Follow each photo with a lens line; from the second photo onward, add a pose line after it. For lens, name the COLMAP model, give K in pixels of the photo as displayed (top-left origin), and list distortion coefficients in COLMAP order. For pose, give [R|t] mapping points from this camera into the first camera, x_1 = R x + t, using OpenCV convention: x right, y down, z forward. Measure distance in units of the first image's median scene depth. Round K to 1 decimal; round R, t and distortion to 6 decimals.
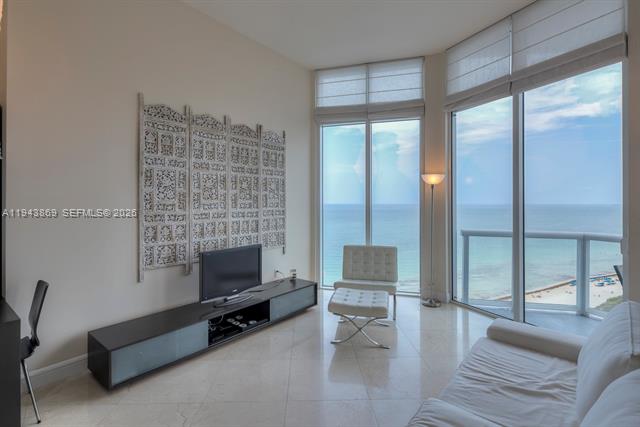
lens RADIAL K [[309.6, 0, 316.5], [0, 309.6, 200.1], [0, 0, 1]] dist [-0.000612, -0.000121]
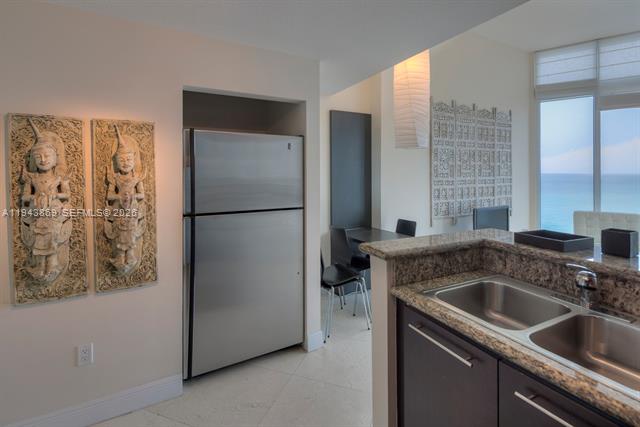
lens RADIAL K [[309.6, 0, 322.2], [0, 309.6, 172.4], [0, 0, 1]] dist [-0.000612, -0.000121]
pose [[0.929275, -0.002194, -0.369383, -0.392121], [0.005168, 0.999962, 0.007063, -0.002225], [0.369353, -0.008473, 0.929250, -0.403588]]
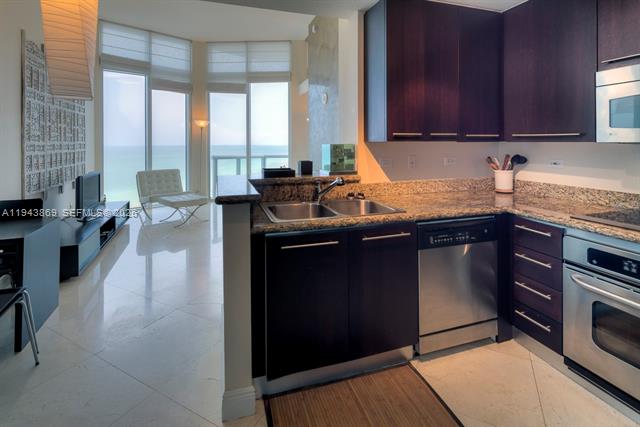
lens RADIAL K [[309.6, 0, 312.6], [0, 309.6, 144.7], [0, 0, 1]] dist [-0.000612, -0.000121]
pose [[0.503203, -0.003414, 0.864161, -0.759357], [-0.005545, 0.999959, 0.007179, 0.026442], [-0.864150, -0.008404, 0.503164, -0.302258]]
